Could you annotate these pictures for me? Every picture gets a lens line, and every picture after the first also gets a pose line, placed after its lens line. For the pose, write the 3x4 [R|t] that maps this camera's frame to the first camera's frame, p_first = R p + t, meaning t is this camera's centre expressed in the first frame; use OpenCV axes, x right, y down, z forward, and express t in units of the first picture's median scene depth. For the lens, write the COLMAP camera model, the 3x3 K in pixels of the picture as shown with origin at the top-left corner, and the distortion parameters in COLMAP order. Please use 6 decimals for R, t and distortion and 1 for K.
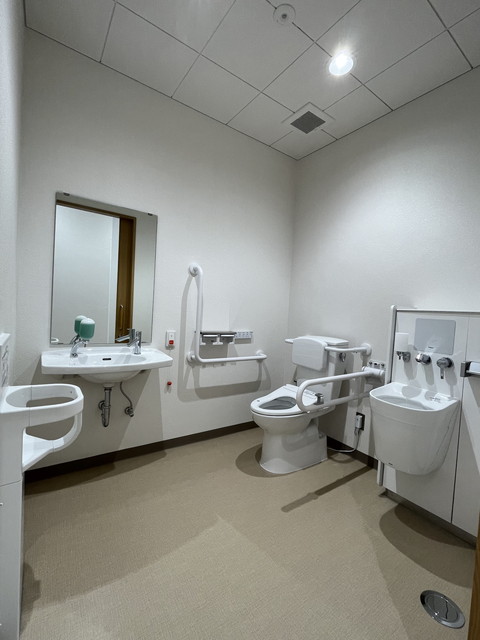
lens RADIAL K [[282.7, 0, 237.3], [0, 282.7, 320.5], [0, 0, 1]] dist [0.000138, -0.000105]
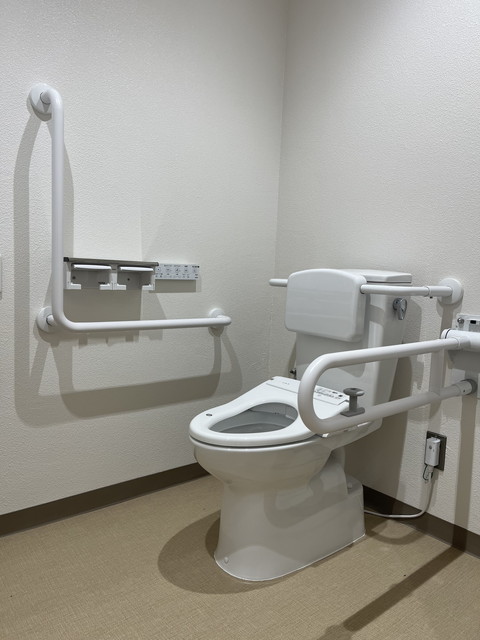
lens RADIAL K [[482.0, 0, 238.2], [0, 482.0, 318.0], [0, 0, 1]] dist [0.074481, -0.102300]
pose [[0.995223, -0.023706, 0.094703, 0.051023], [0.017740, 0.997834, 0.063350, 0.089673], [-0.096000, -0.061367, 0.993488, 0.269911]]
